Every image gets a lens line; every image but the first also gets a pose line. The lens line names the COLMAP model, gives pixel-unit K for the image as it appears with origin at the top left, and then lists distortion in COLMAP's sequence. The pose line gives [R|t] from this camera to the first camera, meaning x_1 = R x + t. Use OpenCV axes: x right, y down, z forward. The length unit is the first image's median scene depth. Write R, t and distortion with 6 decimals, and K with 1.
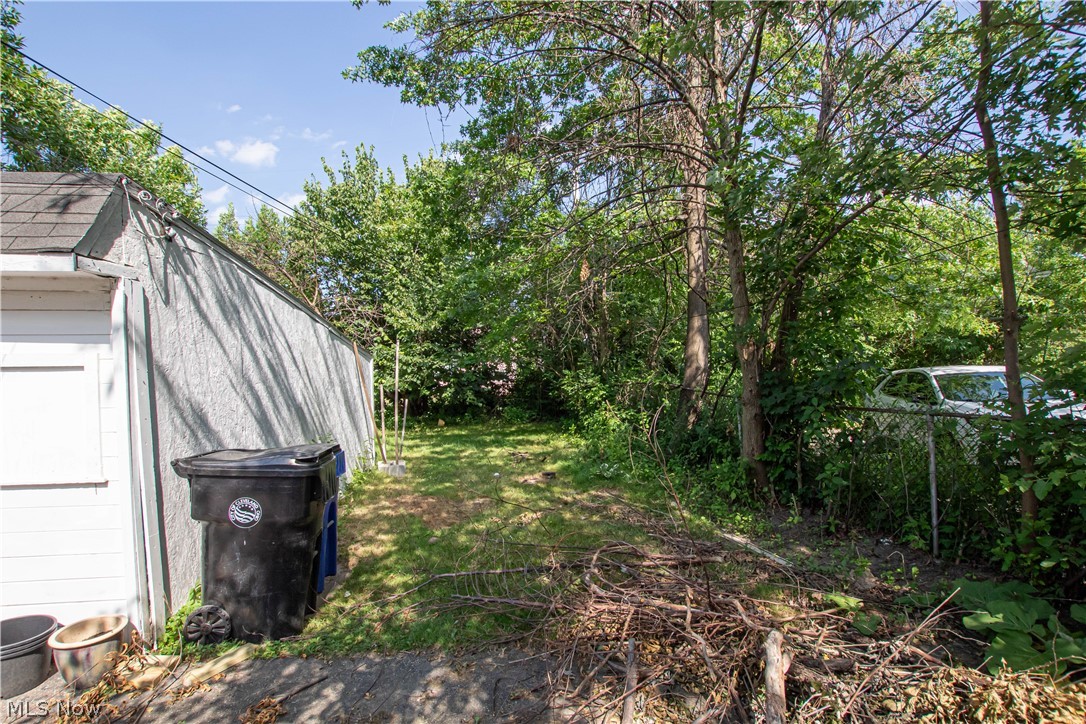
lens RADIAL K [[500.9, 0, 539.4], [0, 500.9, 376.7], [0, 0, 1]] dist [-0.026498, 0.001255]
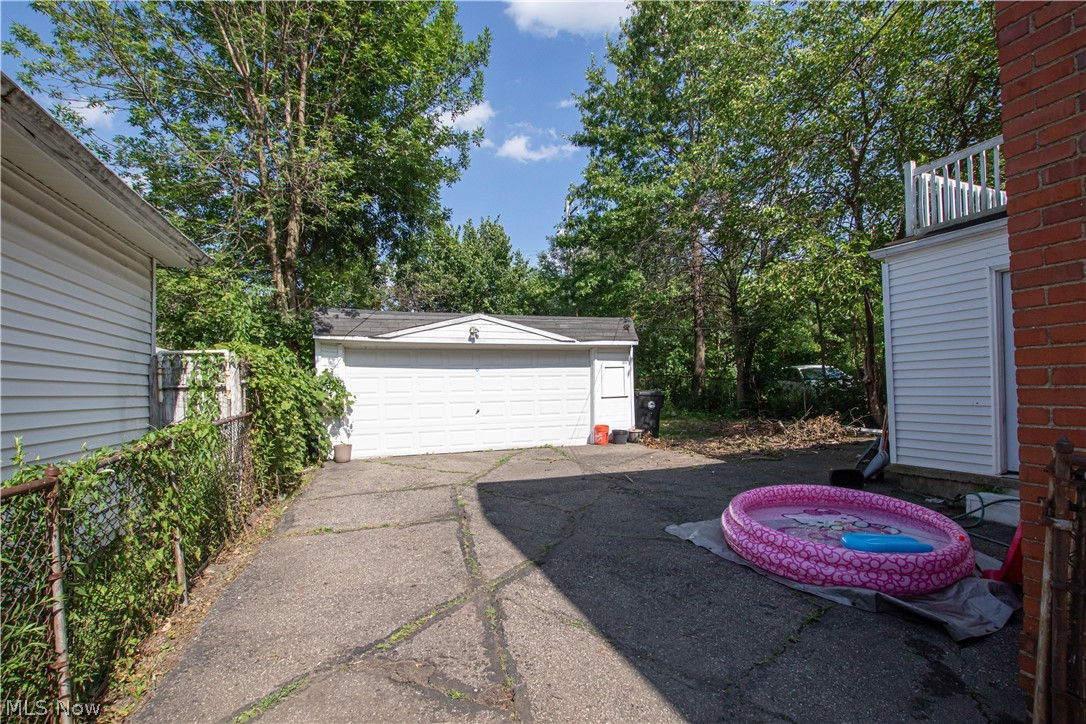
lens RADIAL K [[500.9, 0, 539.4], [0, 500.9, 376.7], [0, 0, 1]] dist [-0.026498, 0.001255]
pose [[0.975226, -0.008600, 0.221042, -1.088896], [0.008896, 0.999960, -0.000345, 0.024264], [-0.221030, 0.002303, 0.975264, -1.215118]]
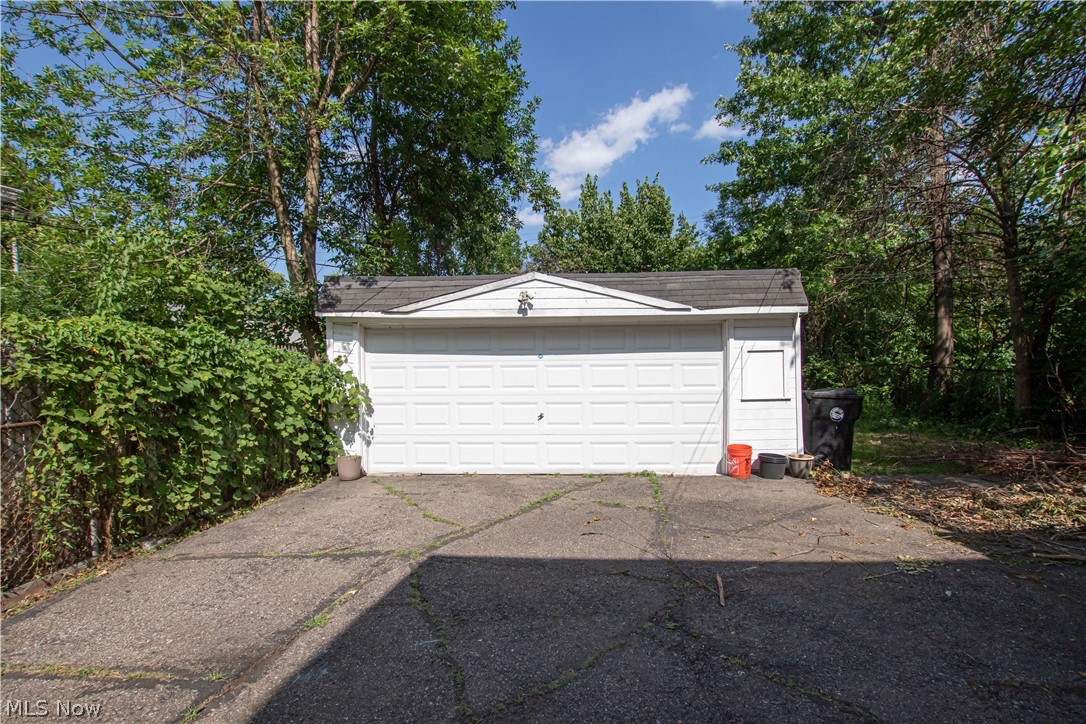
lens RADIAL K [[500.9, 0, 539.4], [0, 500.9, 376.7], [0, 0, 1]] dist [-0.026498, 0.001255]
pose [[0.986227, -0.004172, -0.165345, -0.744929], [0.007158, 0.999822, 0.017470, 0.025891], [0.165243, -0.018413, 0.986081, -0.691912]]
